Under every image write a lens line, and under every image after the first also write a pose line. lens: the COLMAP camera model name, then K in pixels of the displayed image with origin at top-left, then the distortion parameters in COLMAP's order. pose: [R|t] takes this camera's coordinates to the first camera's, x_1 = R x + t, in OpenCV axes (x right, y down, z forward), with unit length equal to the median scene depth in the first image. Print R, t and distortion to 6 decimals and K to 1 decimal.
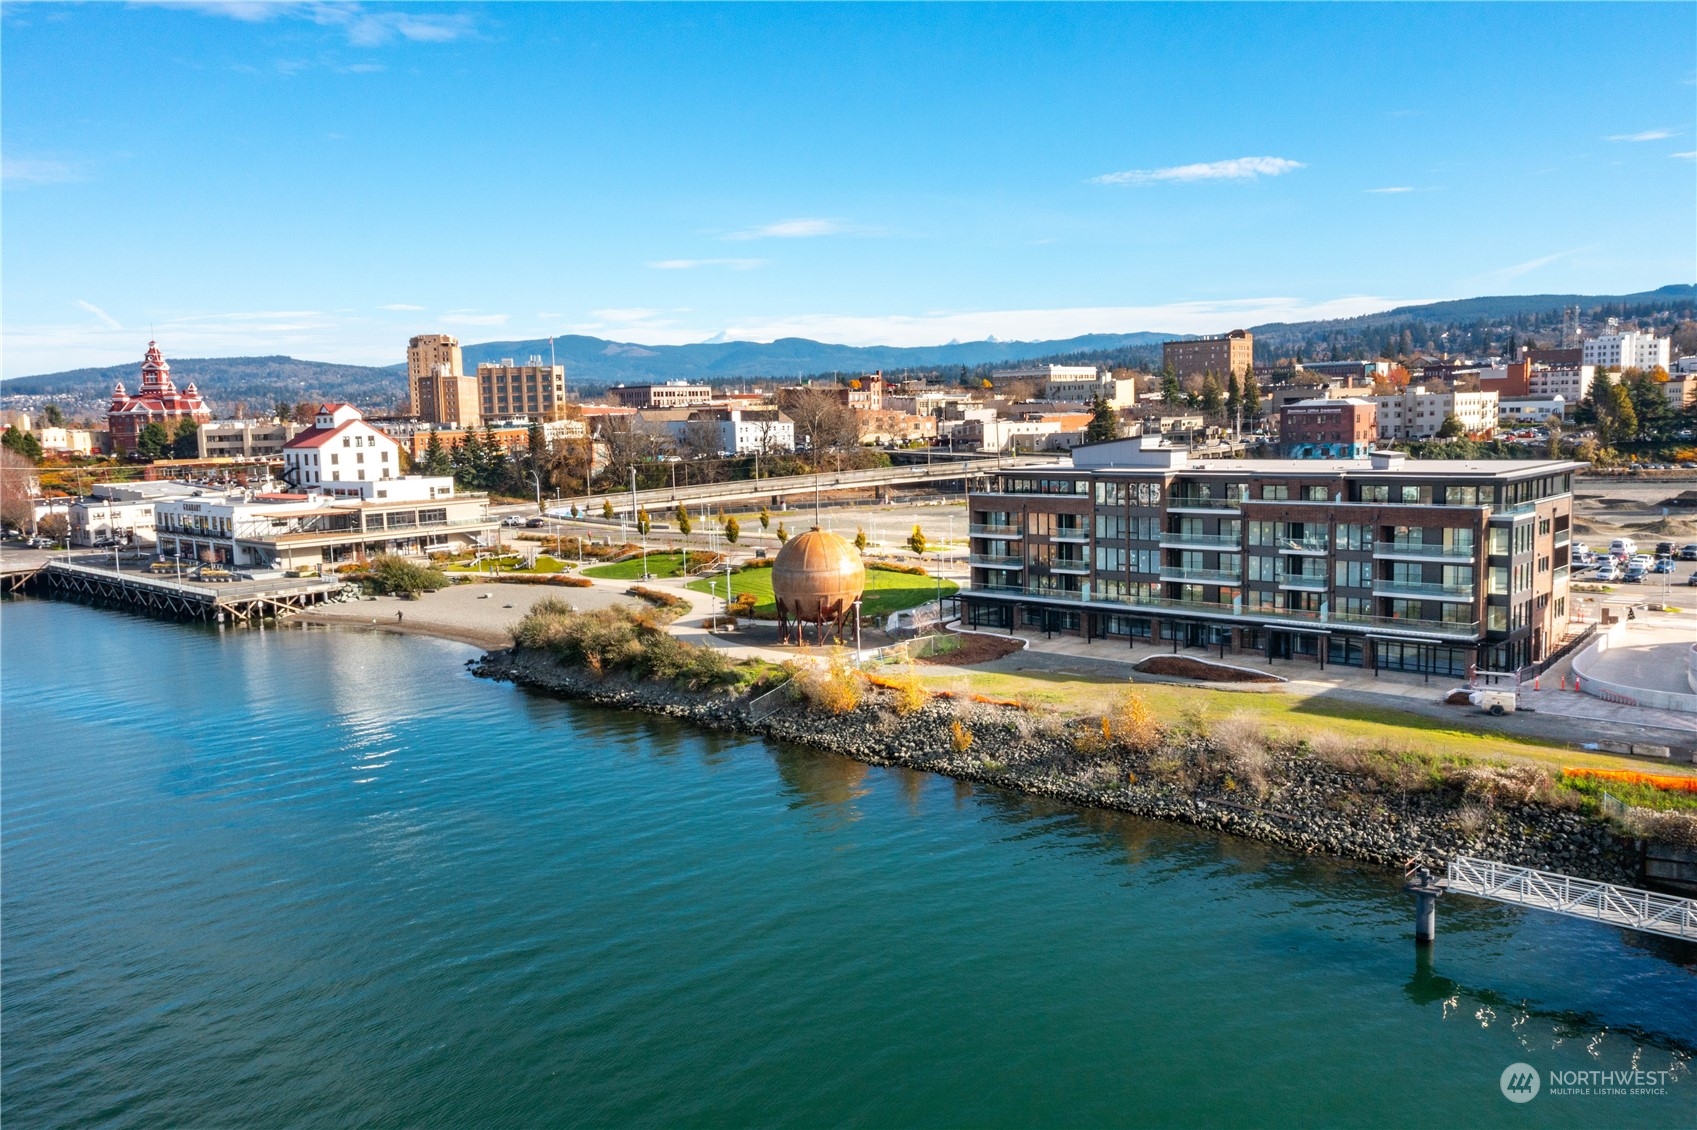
lens RADIAL K [[1440.5, 0, 837.7], [0, 1440.5, 607.0], [0, 0, 1]] dist [-0.008210, -0.056264]
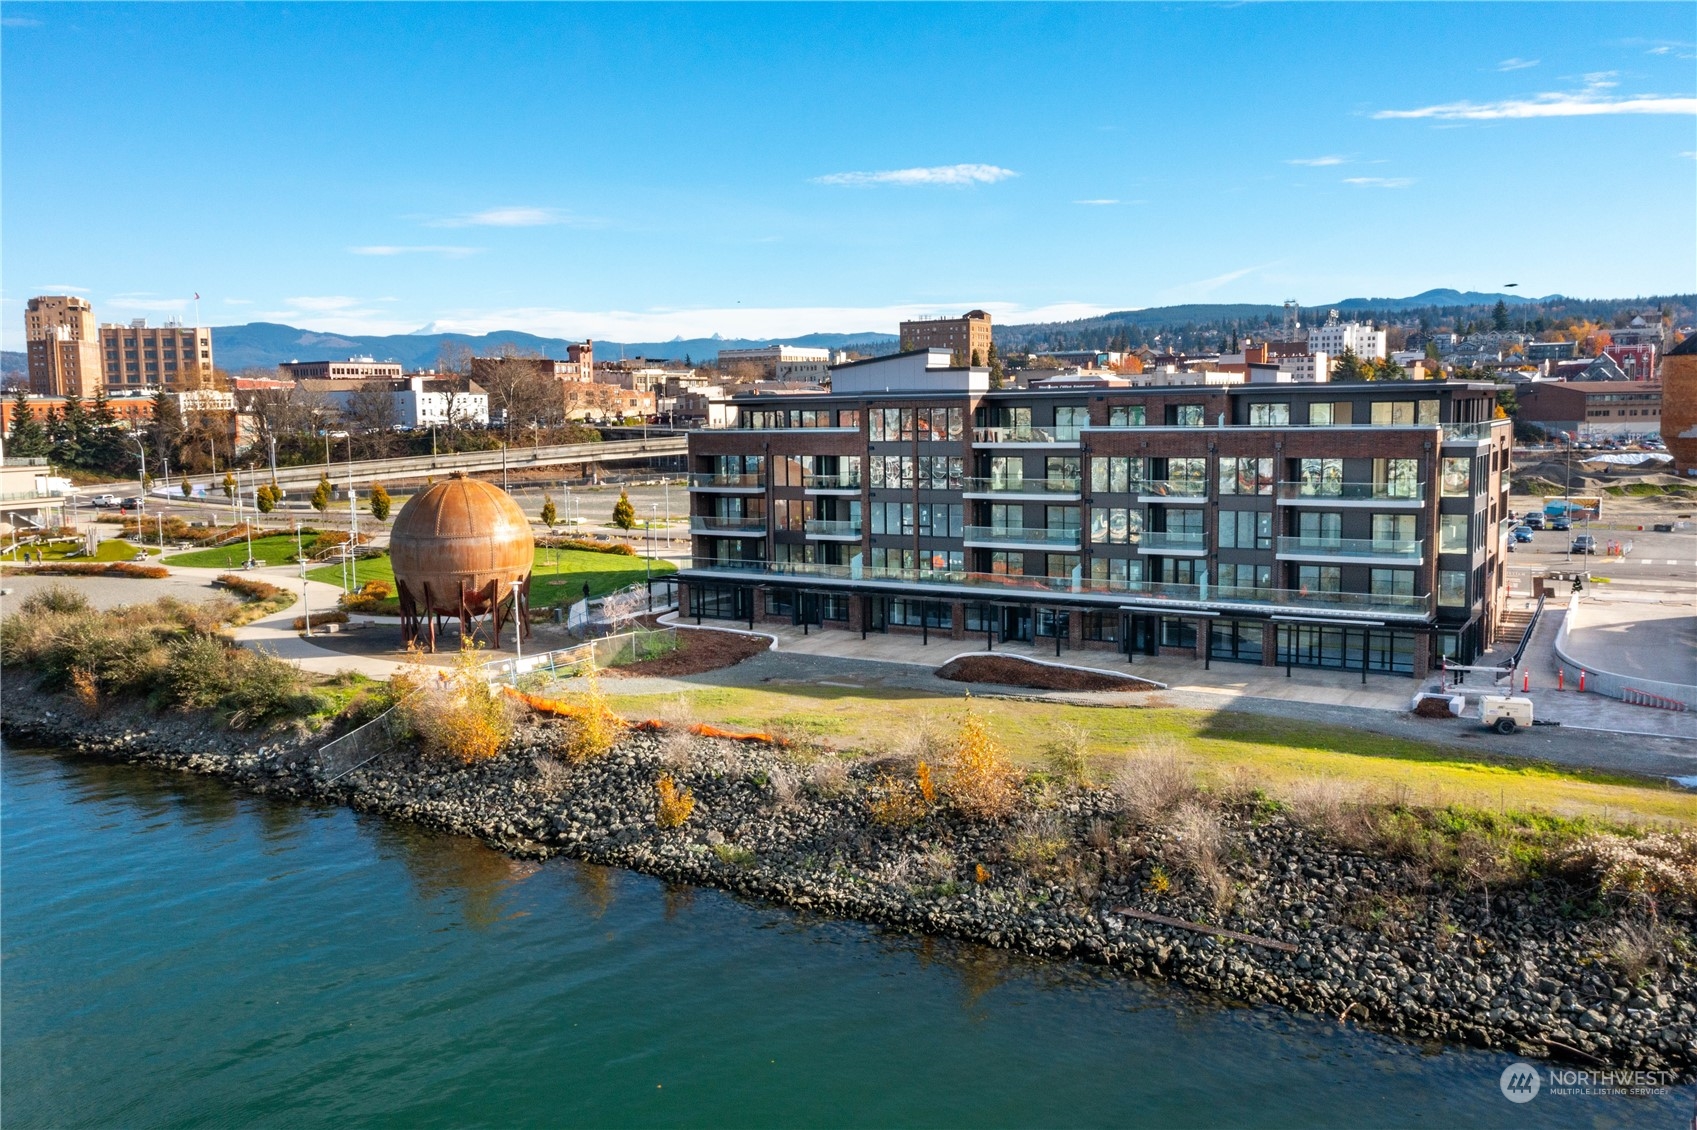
lens RADIAL K [[1440.5, 0, 837.7], [0, 1440.5, 607.0], [0, 0, 1]] dist [-0.008210, -0.056264]
pose [[0.982358, -0.017419, 0.186197, 0.035989], [0.018103, 0.999834, -0.001974, 0.011775], [-0.186131, 0.005310, 0.982511, 0.344086]]
